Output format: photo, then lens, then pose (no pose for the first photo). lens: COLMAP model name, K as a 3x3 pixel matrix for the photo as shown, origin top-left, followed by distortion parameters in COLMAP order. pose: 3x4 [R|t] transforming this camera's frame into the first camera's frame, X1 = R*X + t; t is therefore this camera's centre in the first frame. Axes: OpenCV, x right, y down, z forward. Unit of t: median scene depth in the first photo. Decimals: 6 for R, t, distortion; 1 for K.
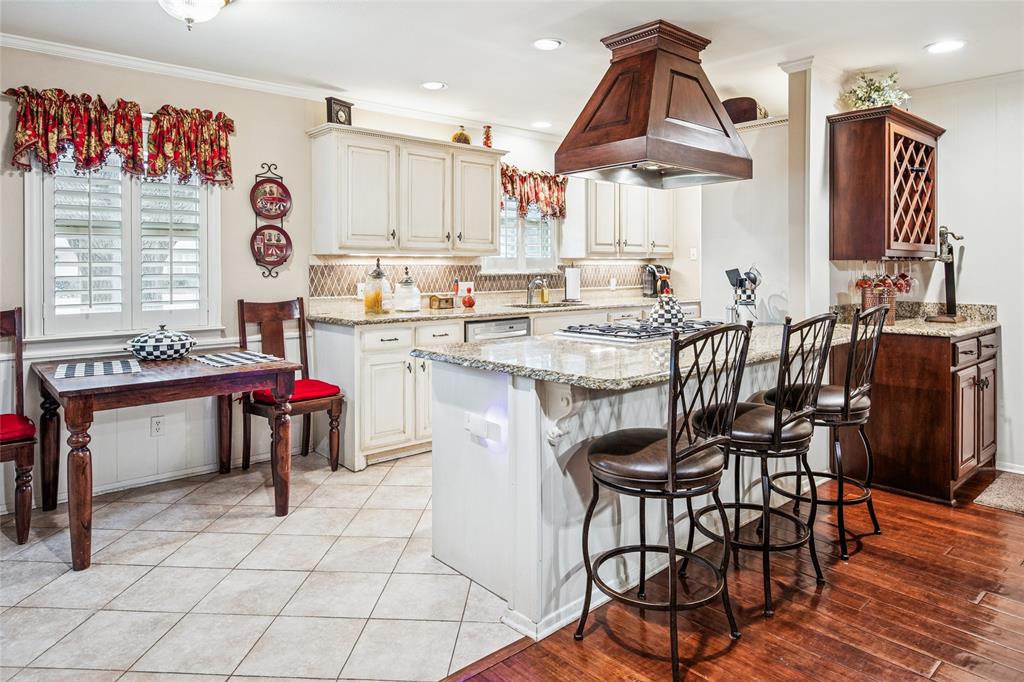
lens RADIAL K [[632.8, 0, 513.2], [0, 632.8, 268.8], [0, 0, 1]] dist [-0.004202, -0.000870]
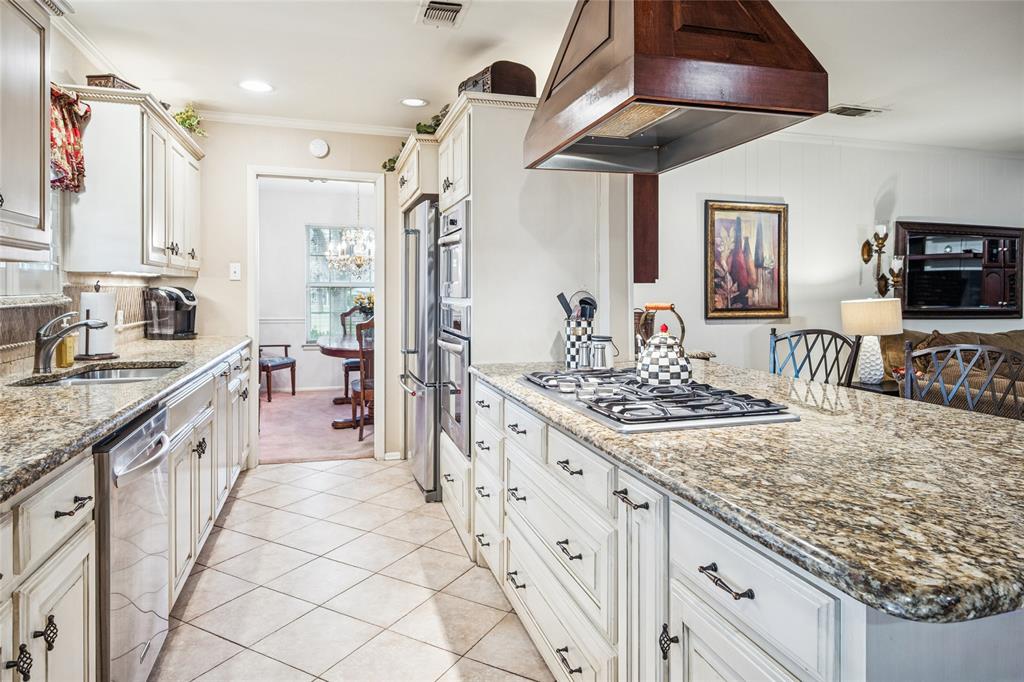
lens RADIAL K [[624.7, 0, 512.2], [0, 624.7, 298.2], [0, 0, 1]] dist [0.003104, 0.001113]
pose [[0.419674, -0.007522, 0.907644, -0.326759], [-0.001208, 0.999960, 0.008846, -0.001777], [-0.907674, -0.004809, 0.419648, 0.714885]]
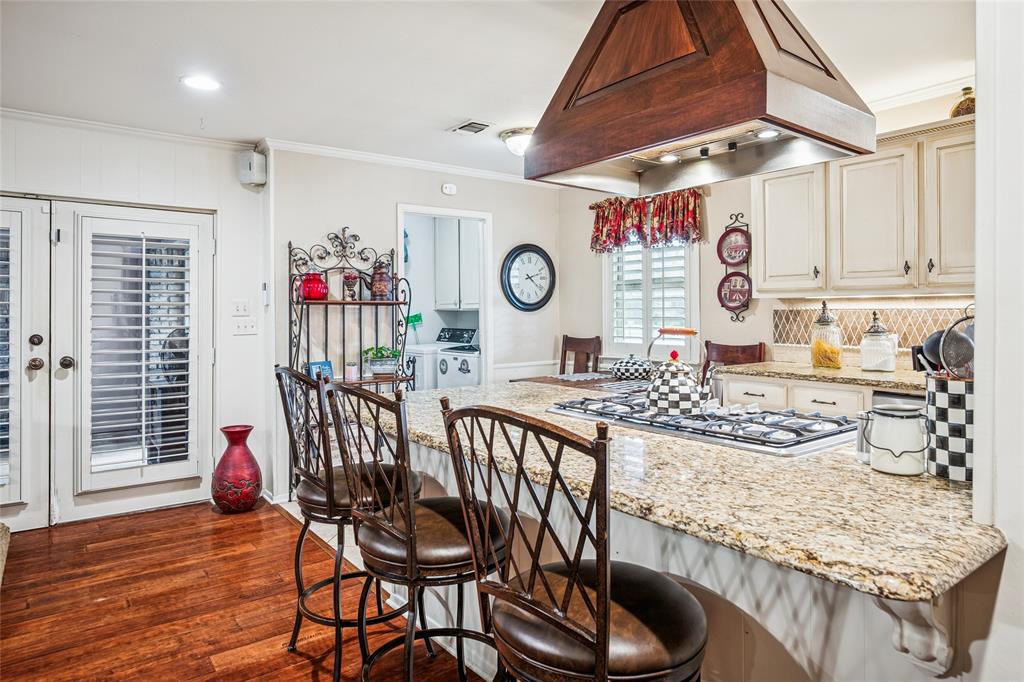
lens RADIAL K [[624.7, 0, 512.2], [0, 624.7, 298.2], [0, 0, 1]] dist [0.003104, 0.001113]
pose [[-0.072318, -0.017965, -0.997220, 0.703427], [0.002252, 0.999832, -0.018175, -0.007438], [0.997379, -0.003560, -0.072266, 0.727074]]
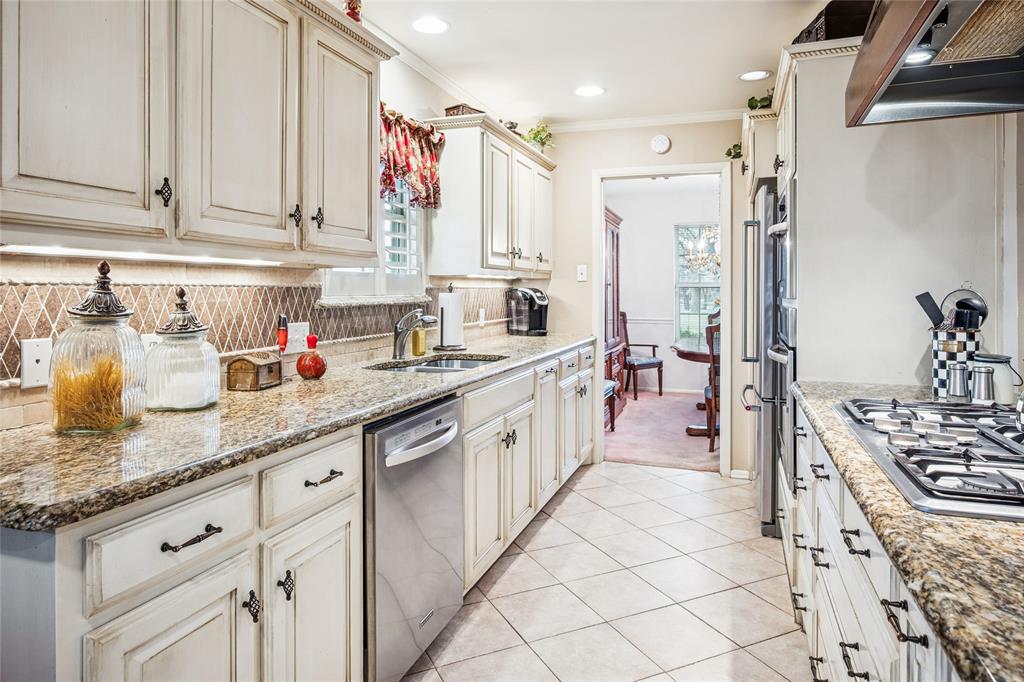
lens RADIAL K [[624.7, 0, 512.2], [0, 624.7, 298.2], [0, 0, 1]] dist [0.003104, 0.001113]
pose [[0.872612, -0.004063, 0.488398, -0.208064], [0.000269, 0.999969, 0.007839, -0.000854], [-0.488415, -0.006709, 0.872586, 0.677261]]
